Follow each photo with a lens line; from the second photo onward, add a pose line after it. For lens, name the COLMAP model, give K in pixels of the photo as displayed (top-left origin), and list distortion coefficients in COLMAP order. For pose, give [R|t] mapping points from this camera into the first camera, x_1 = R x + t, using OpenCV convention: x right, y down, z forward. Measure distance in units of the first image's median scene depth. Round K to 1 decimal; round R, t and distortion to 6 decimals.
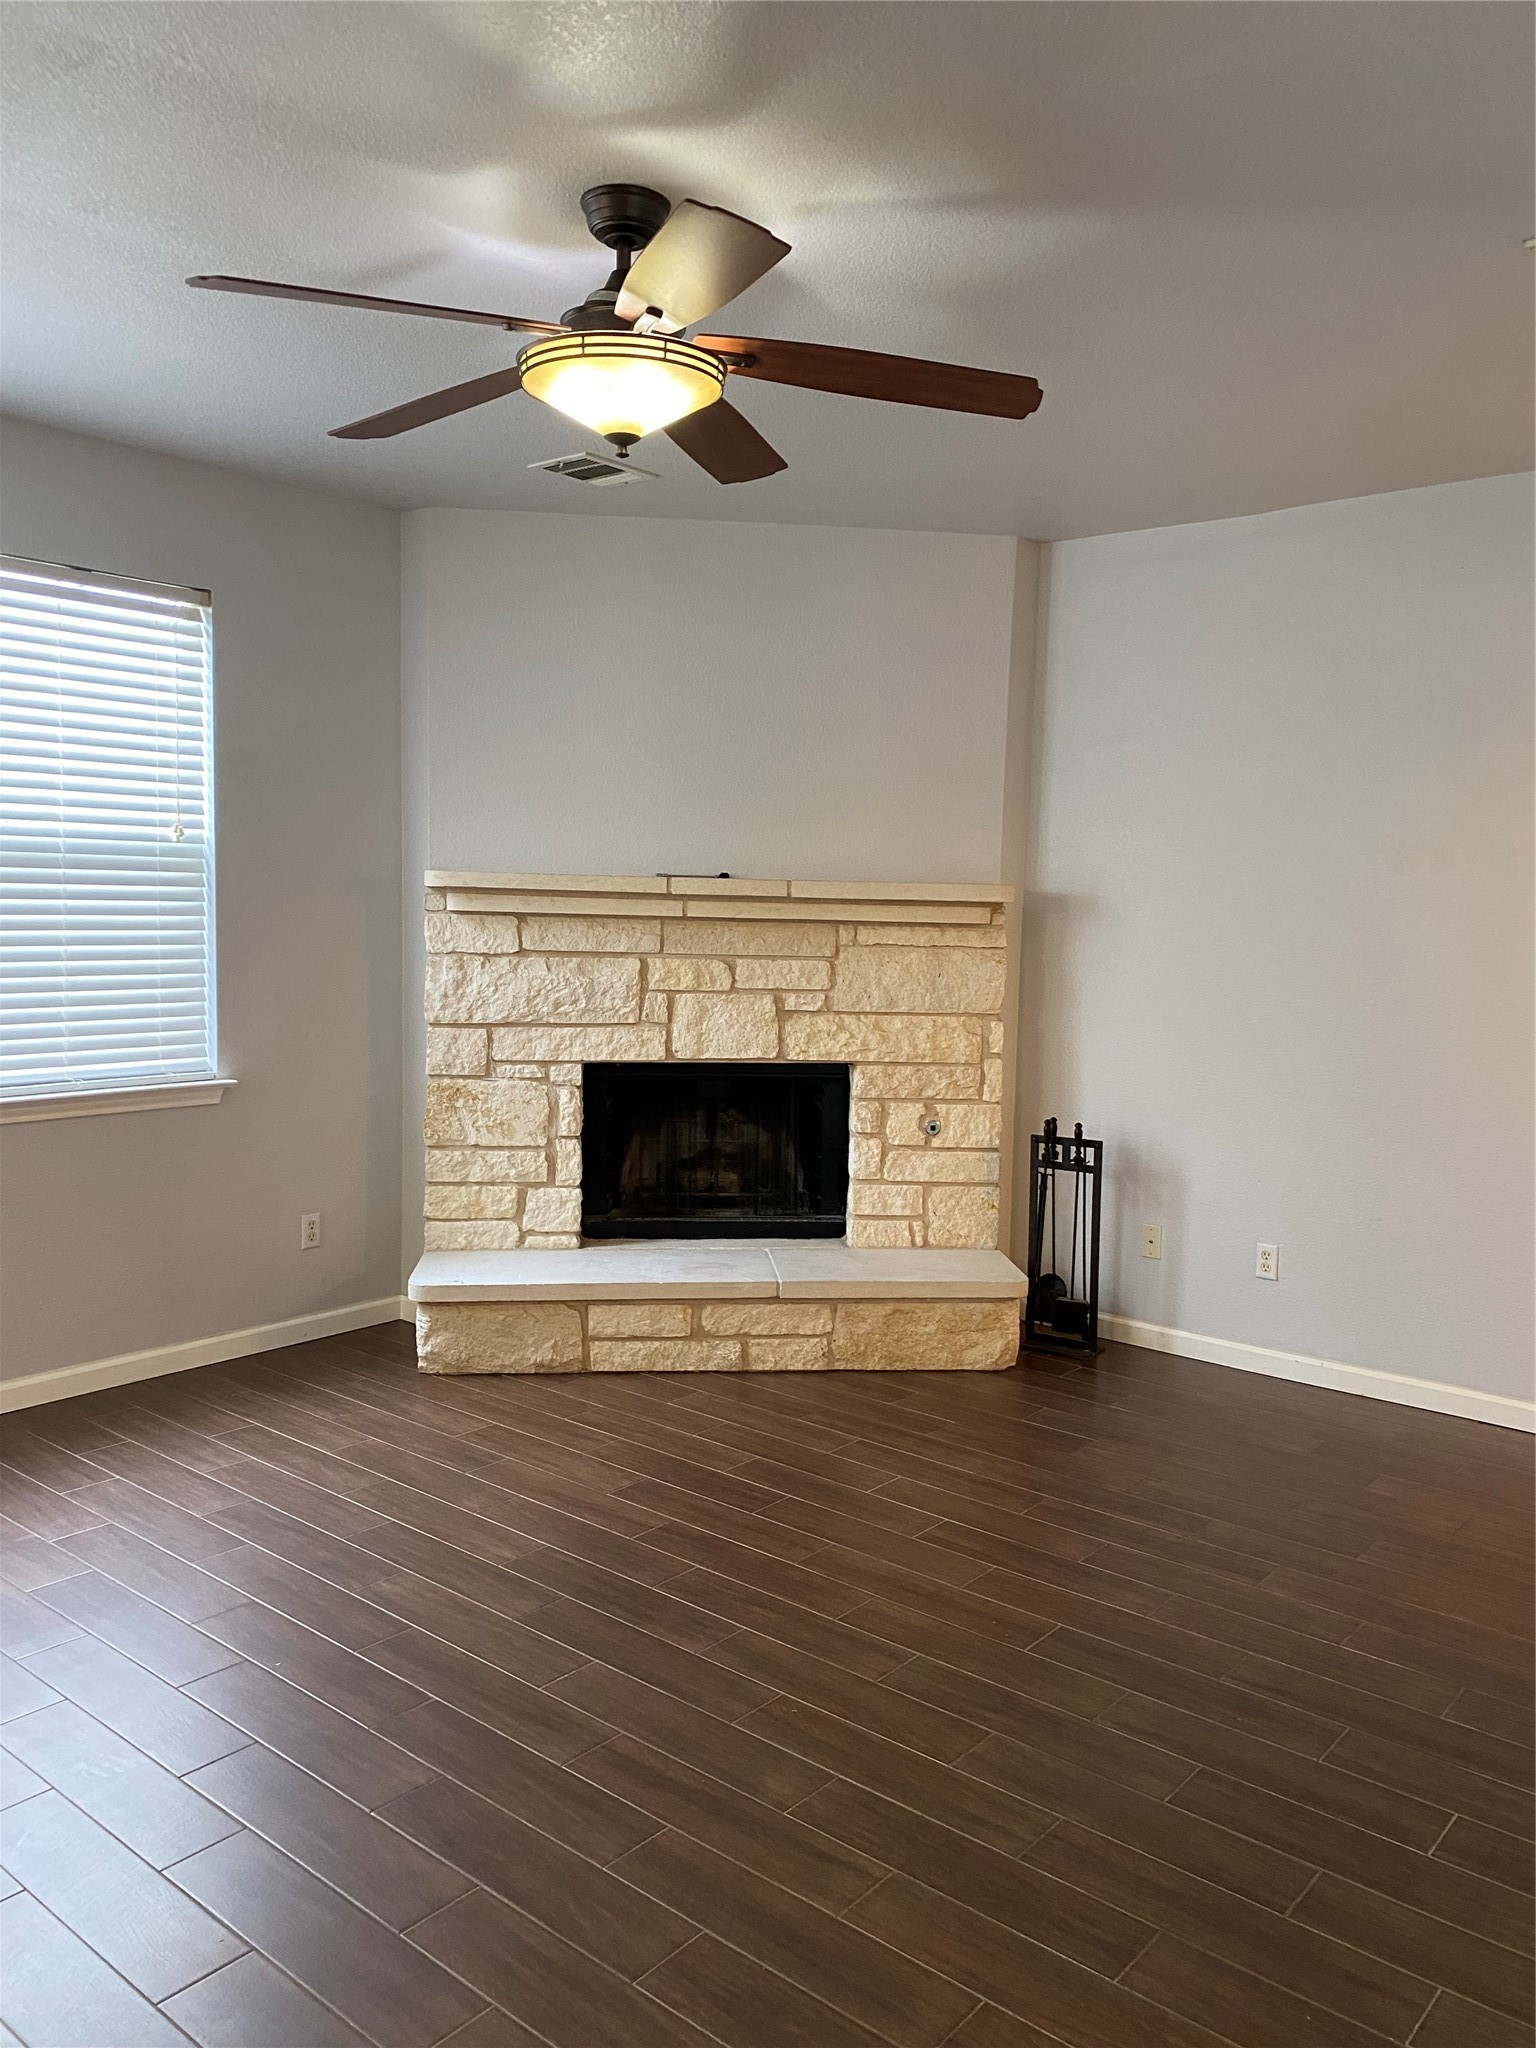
lens RADIAL K [[1535.6, 0, 774.8], [0, 1535.6, 1023.2], [0, 0, 1]] dist [0.025143, -0.033368]
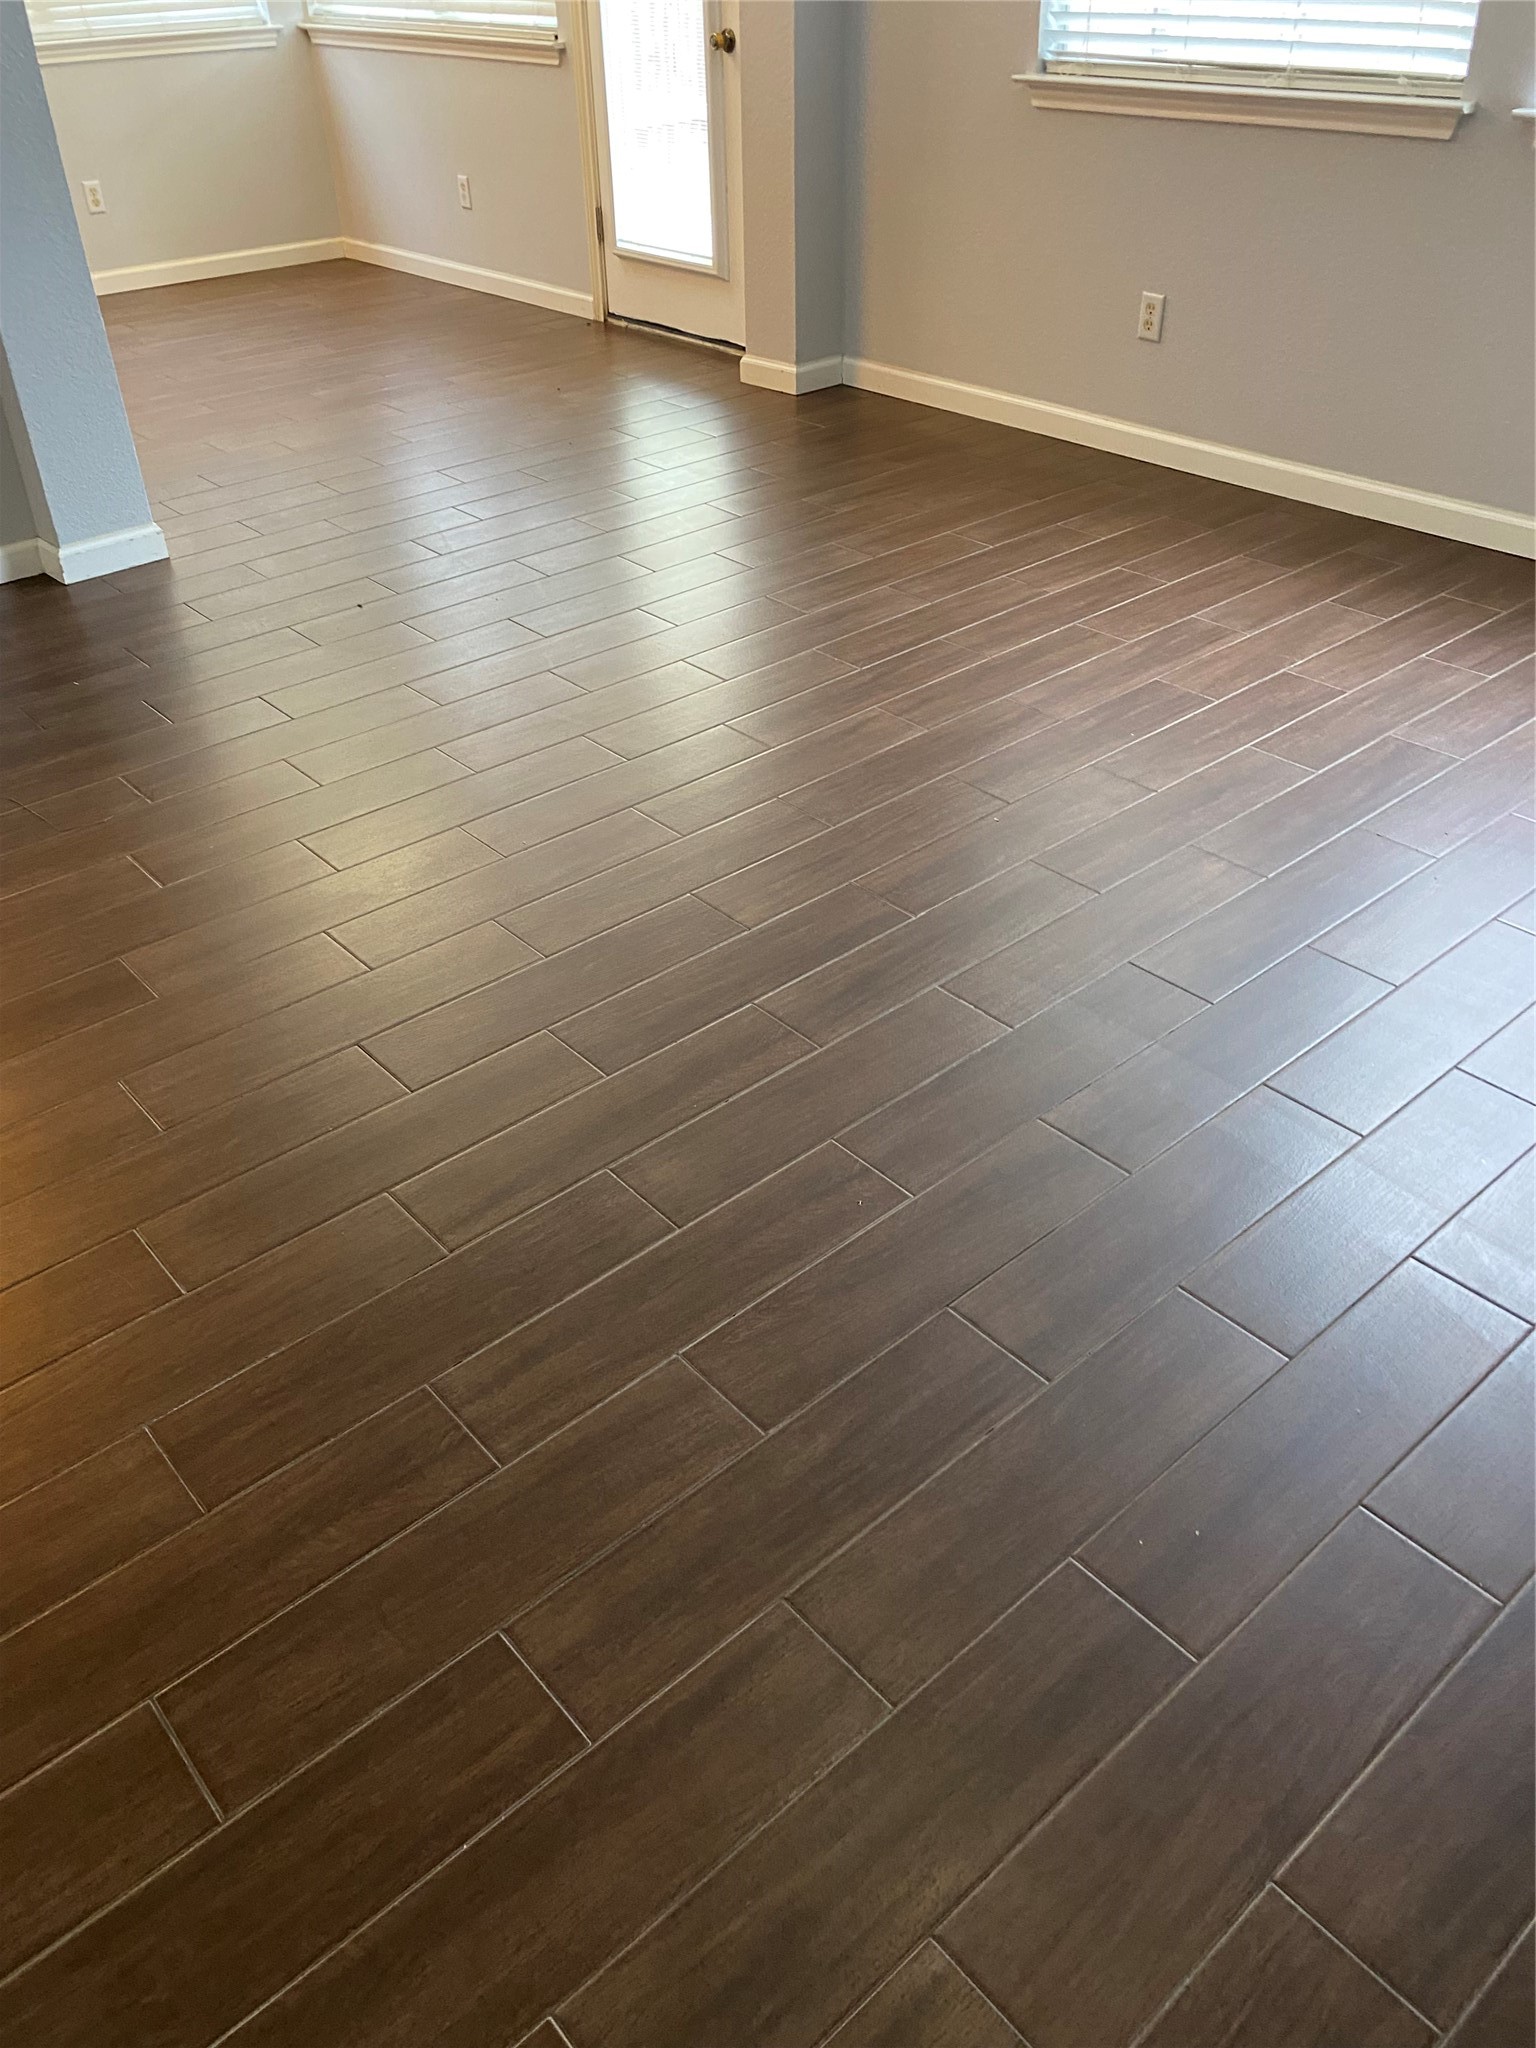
lens RADIAL K [[1535.6, 0, 782.4], [0, 1535.6, 1024.9], [0, 0, 1]] dist [0.025143, -0.033368]
pose [[-0.142706, 0.576759, -0.804353, 0.525639], [-0.062280, 0.805828, 0.588866, -0.008935], [0.987804, 0.134129, -0.079076, 1.046834]]
